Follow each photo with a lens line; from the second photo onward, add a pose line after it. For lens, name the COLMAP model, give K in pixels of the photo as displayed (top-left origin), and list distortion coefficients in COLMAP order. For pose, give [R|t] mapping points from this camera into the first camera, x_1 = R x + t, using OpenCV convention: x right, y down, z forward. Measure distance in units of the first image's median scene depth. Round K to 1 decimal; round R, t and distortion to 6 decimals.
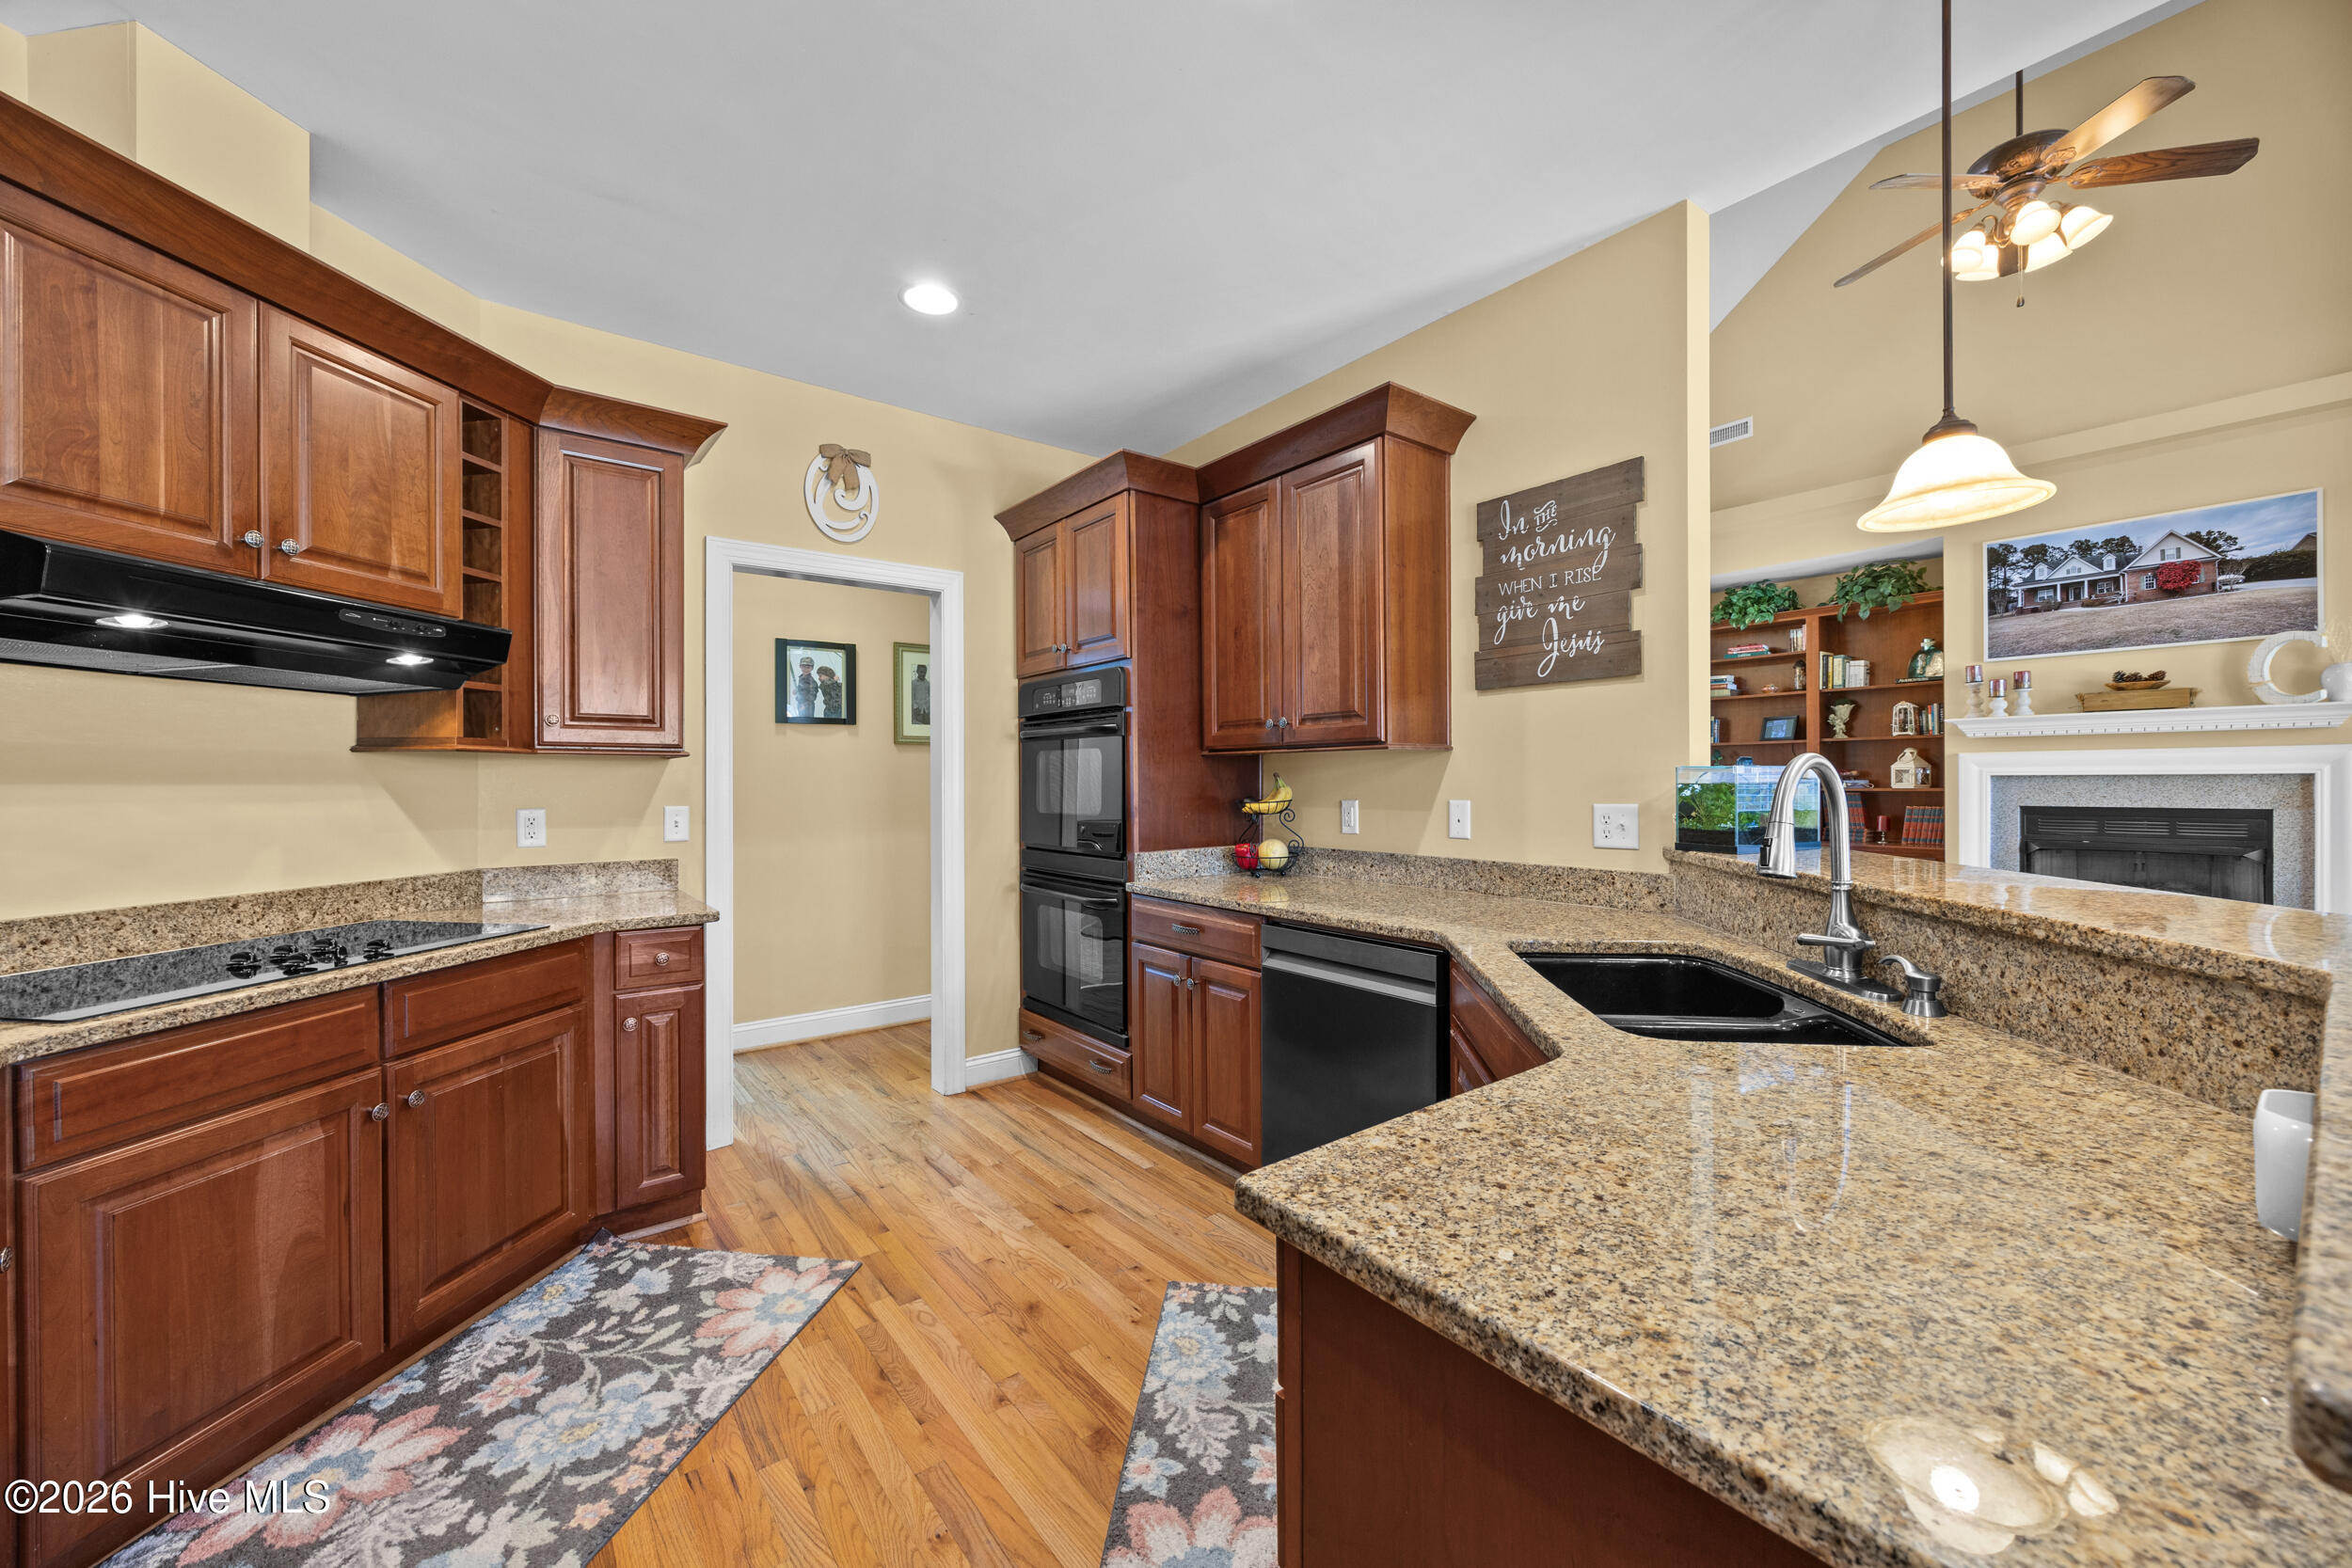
lens RADIAL K [[886.9, 0, 1172.0], [0, 886.9, 781.5], [0, 0, 1]] dist [-0.002020, -0.000181]
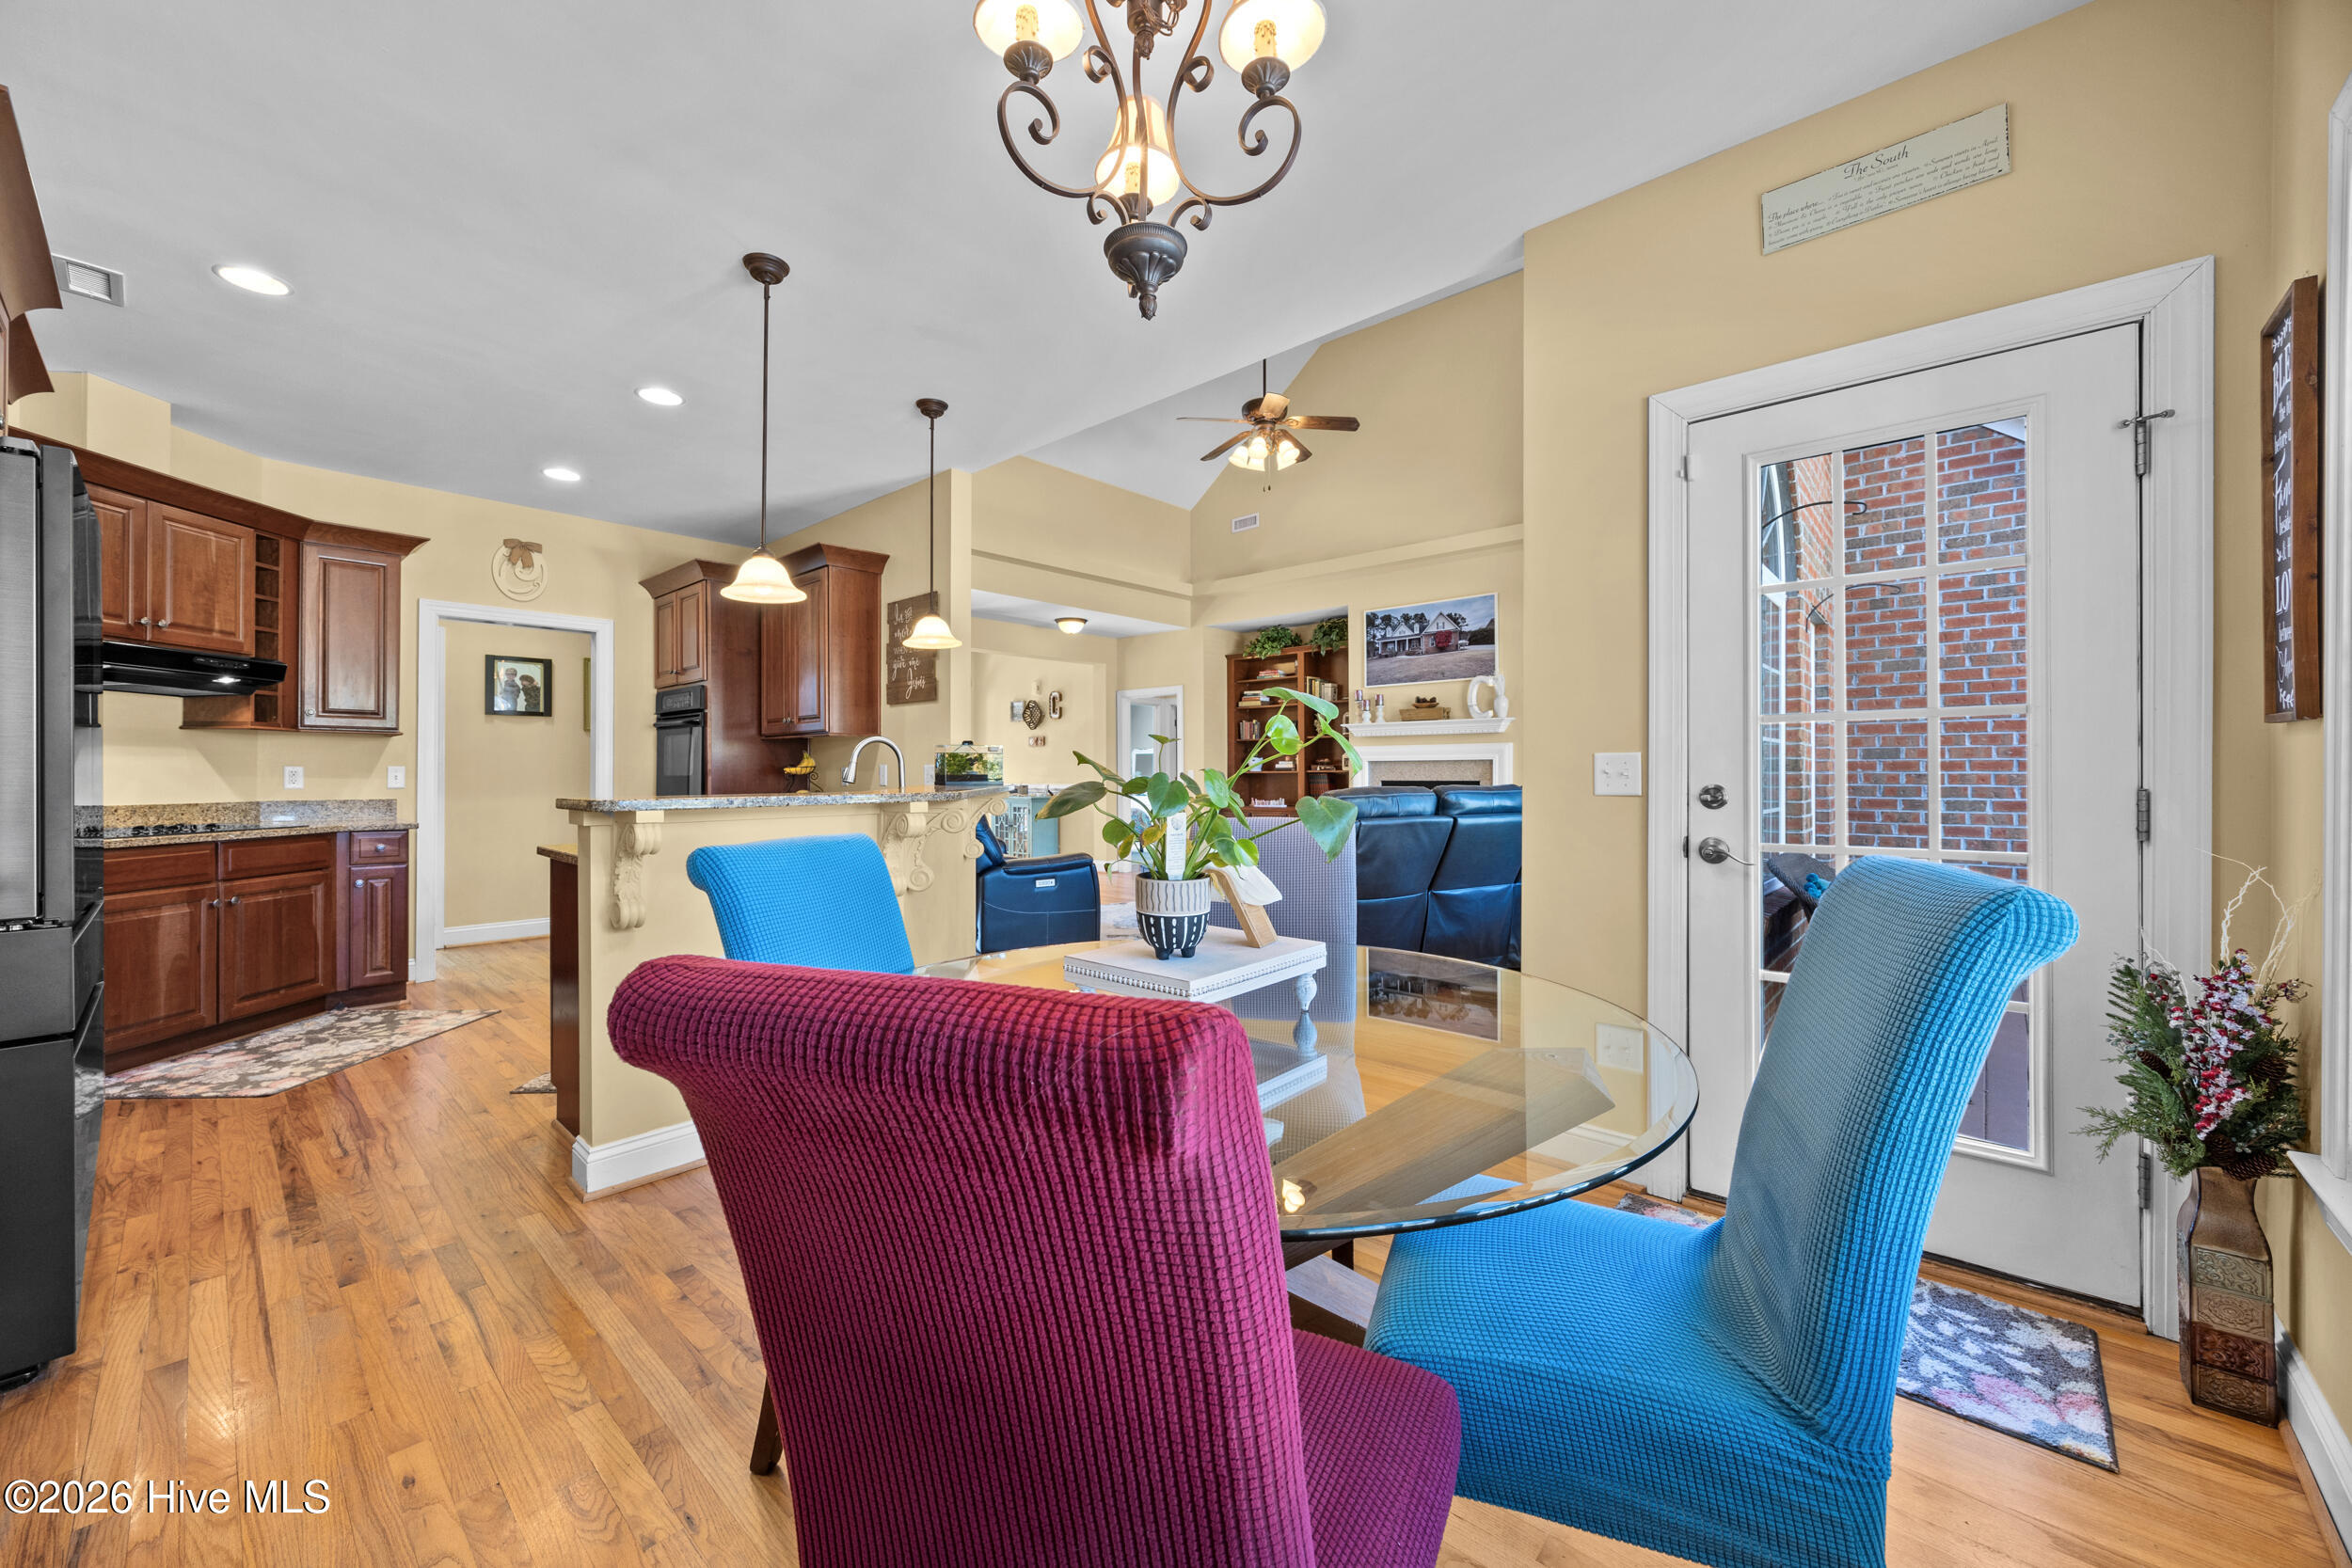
lens RADIAL K [[886.9, 0, 1167.0], [0, 886.9, 770.0], [0, 0, 1]] dist [-0.002020, -0.000181]
pose [[0.984179, 0.005918, 0.177077, 0.589188], [-0.004556, 0.999957, -0.008094, 0.045415], [-0.177117, 0.007159, 0.984164, -0.915341]]
